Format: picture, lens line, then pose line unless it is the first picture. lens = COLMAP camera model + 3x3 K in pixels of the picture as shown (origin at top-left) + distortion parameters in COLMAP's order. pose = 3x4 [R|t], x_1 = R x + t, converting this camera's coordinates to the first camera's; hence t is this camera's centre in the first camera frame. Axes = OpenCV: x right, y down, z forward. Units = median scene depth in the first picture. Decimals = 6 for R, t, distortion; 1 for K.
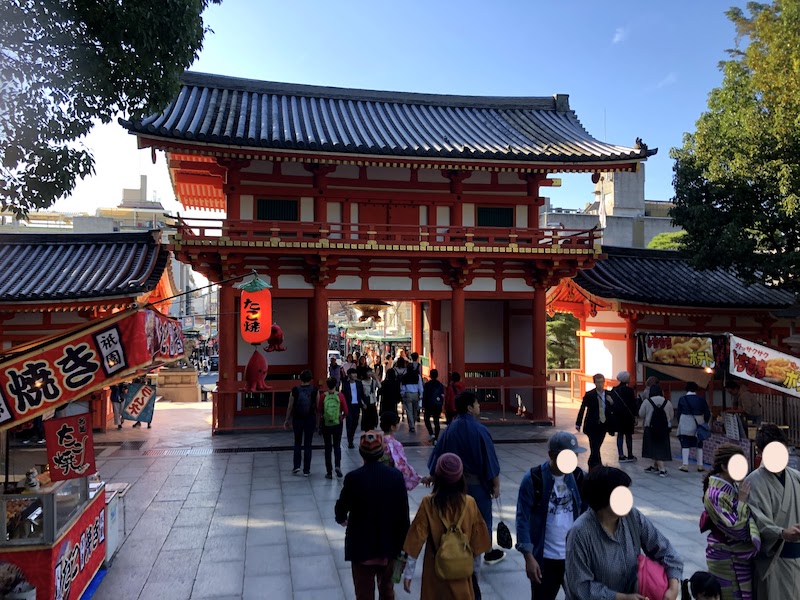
lens RADIAL K [[660.6, 0, 398.9], [0, 660.6, 300.4], [0, 0, 1]] dist [0.002489, -0.005232]
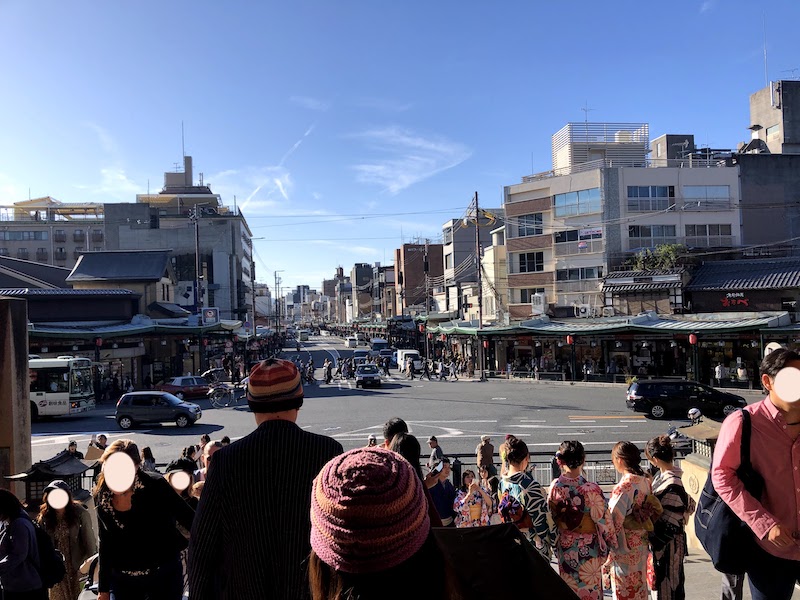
lens RADIAL K [[660.6, 0, 399.8], [0, 660.6, 301.3], [0, 0, 1]] dist [0.002489, -0.005232]
pose [[0.992095, -0.039788, -0.119016, -0.016998], [0.039968, 0.999201, -0.000880, 0.018359], [0.118955, -0.003884, 0.992892, 0.228481]]
